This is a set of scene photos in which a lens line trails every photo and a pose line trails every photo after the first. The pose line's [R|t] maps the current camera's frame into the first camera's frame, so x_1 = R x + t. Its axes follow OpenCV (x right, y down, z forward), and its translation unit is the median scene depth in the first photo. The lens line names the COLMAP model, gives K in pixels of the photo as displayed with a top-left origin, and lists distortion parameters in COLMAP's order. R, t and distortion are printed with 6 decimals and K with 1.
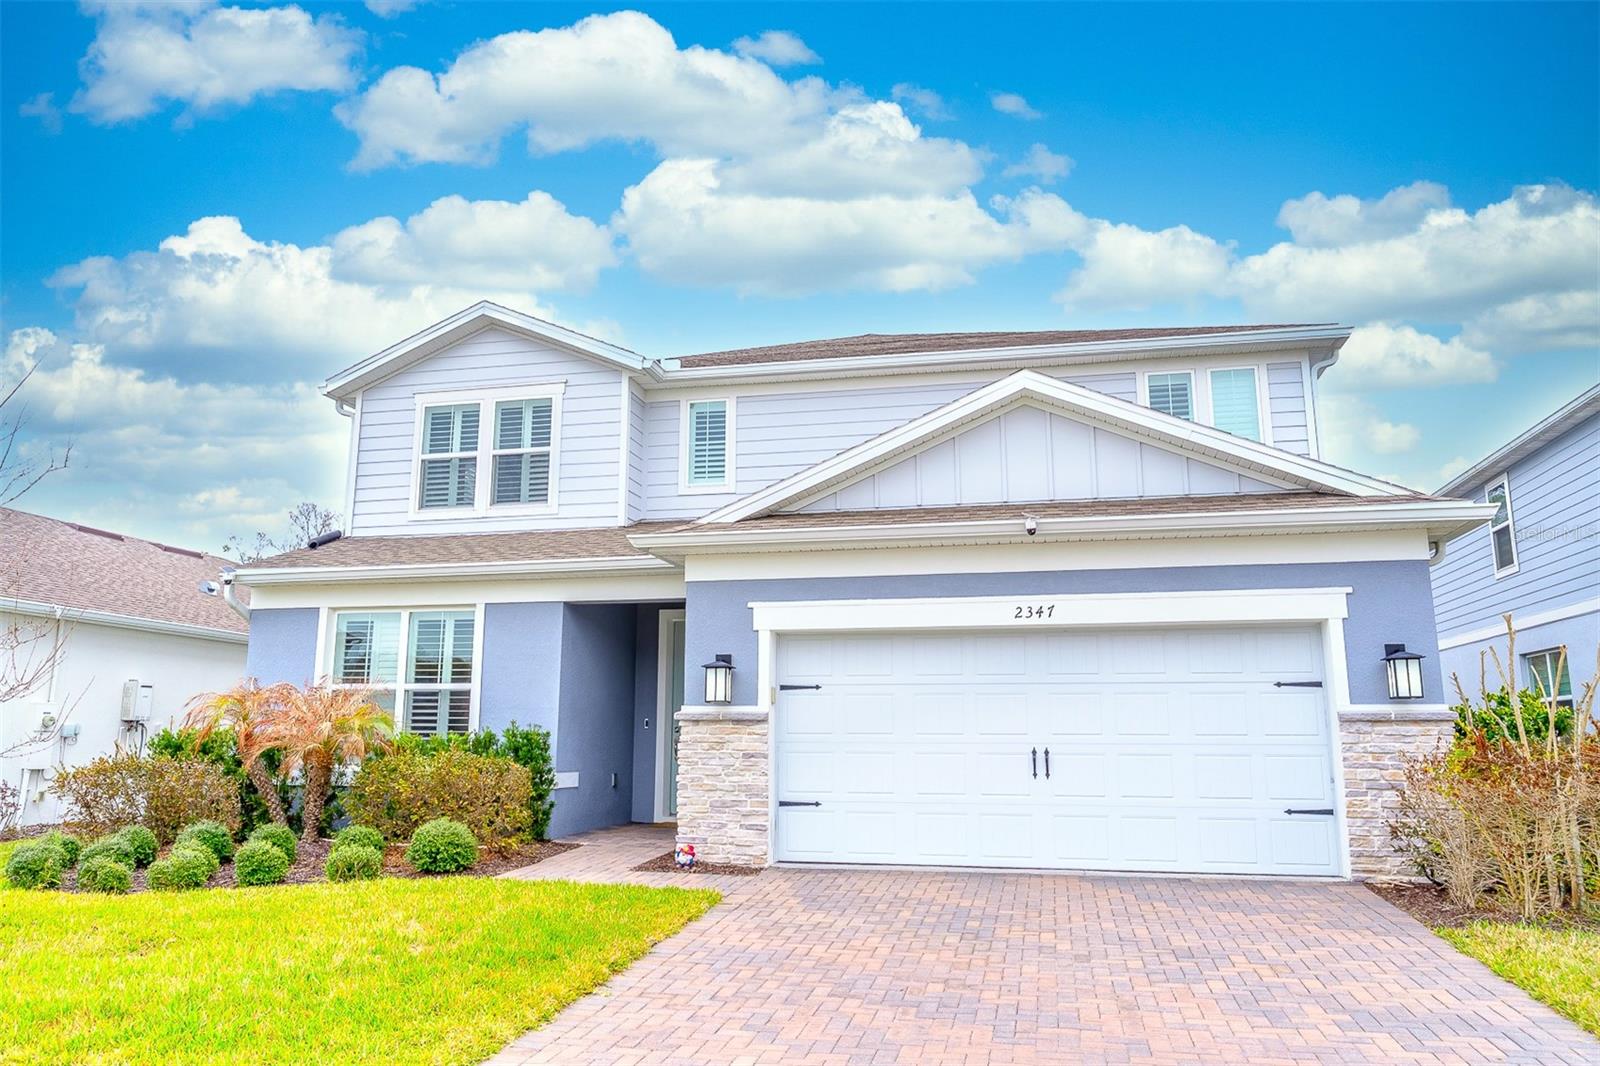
lens RADIAL K [[1133.6, 0, 805.4], [0, 1133.6, 497.1], [0, 0, 1]] dist [0.009086, 0.004293]
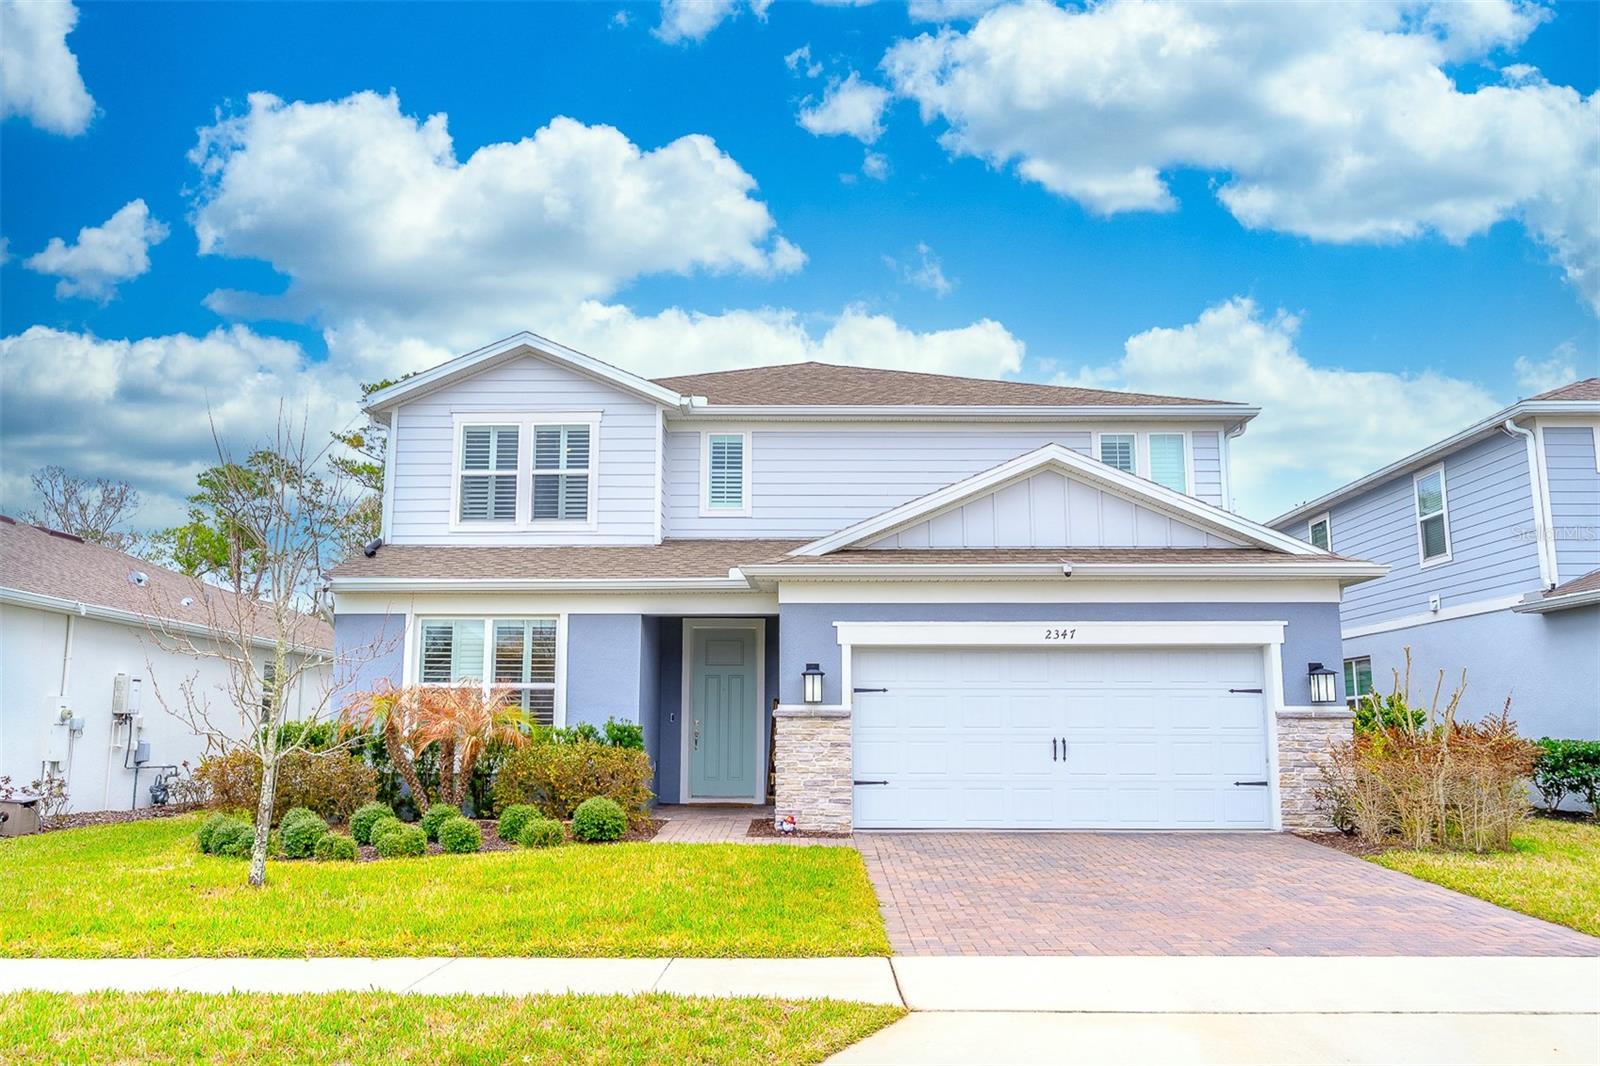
lens RADIAL K [[1213.5, 0, 799.7], [0, 1213.5, 525.8], [0, 0, 1]] dist [0.012207, 0.006034]
pose [[0.978158, 0.032750, 0.205267, -0.360812], [-0.042040, 0.998272, 0.041058, -0.063889], [-0.203568, -0.048791, 0.977844, -0.278345]]
